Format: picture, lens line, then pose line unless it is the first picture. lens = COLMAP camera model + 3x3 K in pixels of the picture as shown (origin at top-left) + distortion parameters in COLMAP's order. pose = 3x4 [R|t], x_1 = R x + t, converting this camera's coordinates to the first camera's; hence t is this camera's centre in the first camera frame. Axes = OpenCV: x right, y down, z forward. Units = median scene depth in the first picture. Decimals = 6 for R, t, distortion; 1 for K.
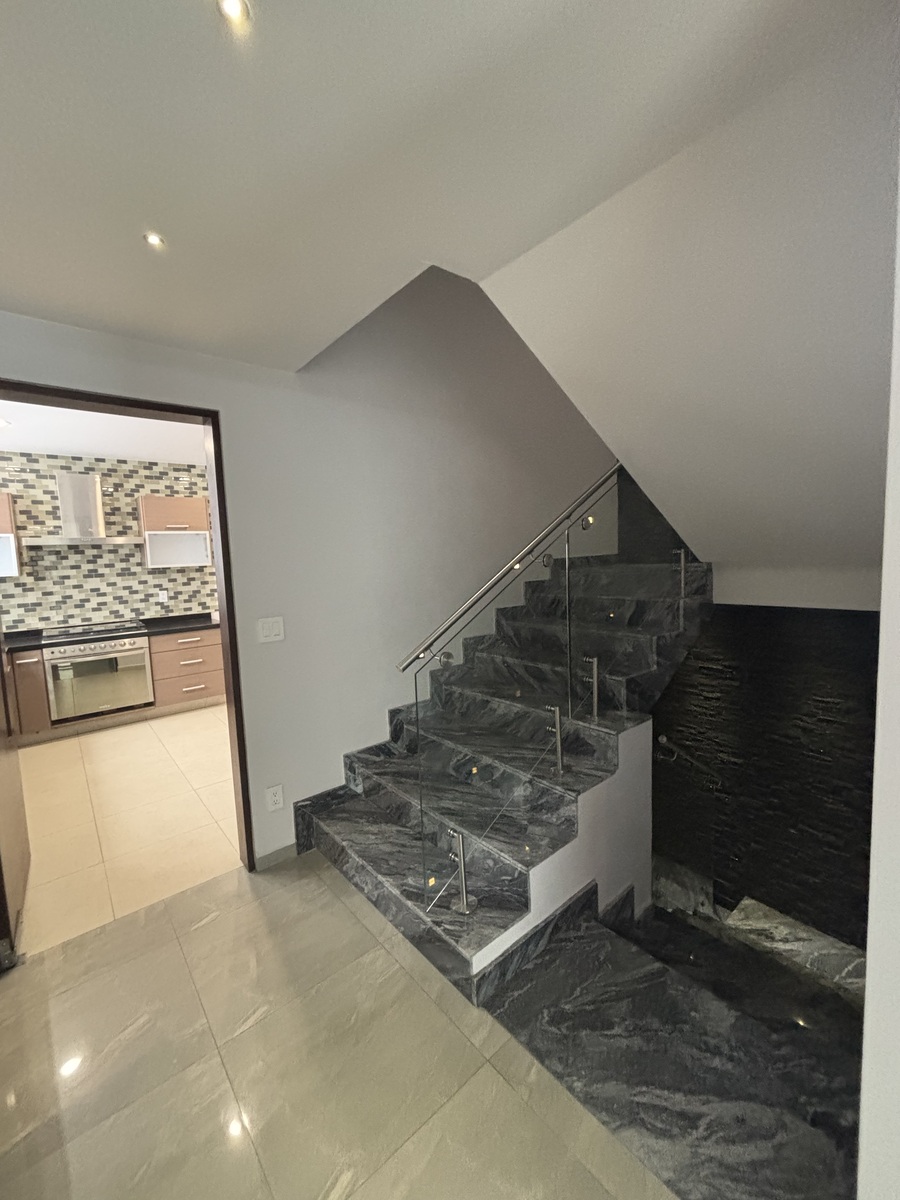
lens RADIAL K [[484.2, 0, 450.2], [0, 484.2, 601.3], [0, 0, 1]] dist [0.001306, -0.001601]
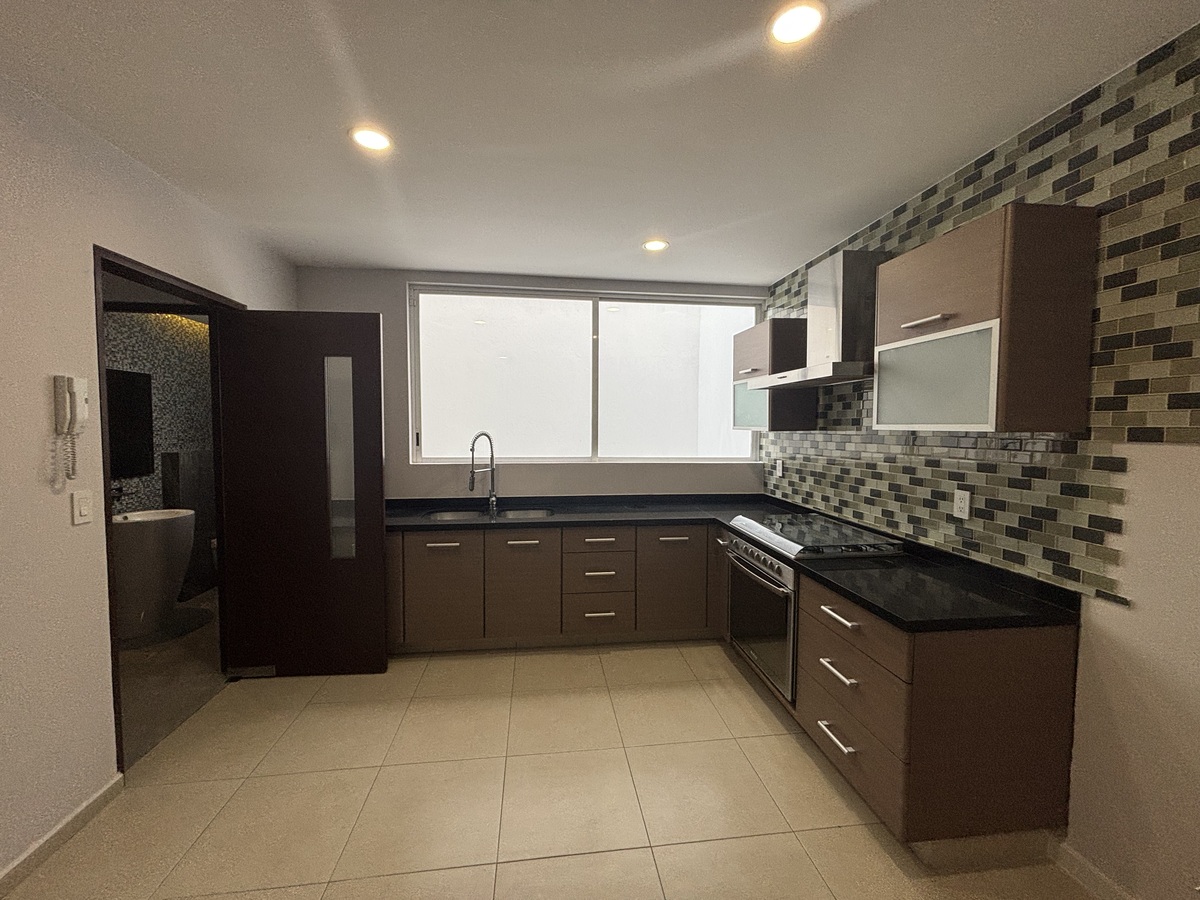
lens RADIAL K [[484.2, 0, 600.0], [0, 484.2, 448.0], [0, 0, 1]] dist [0.001306, -0.001601]
pose [[-0.538254, 0.082712, -0.838714, -0.111327], [-0.059019, 0.989030, 0.135412, -0.094210], [0.840713, 0.122386, -0.527468, 0.982758]]
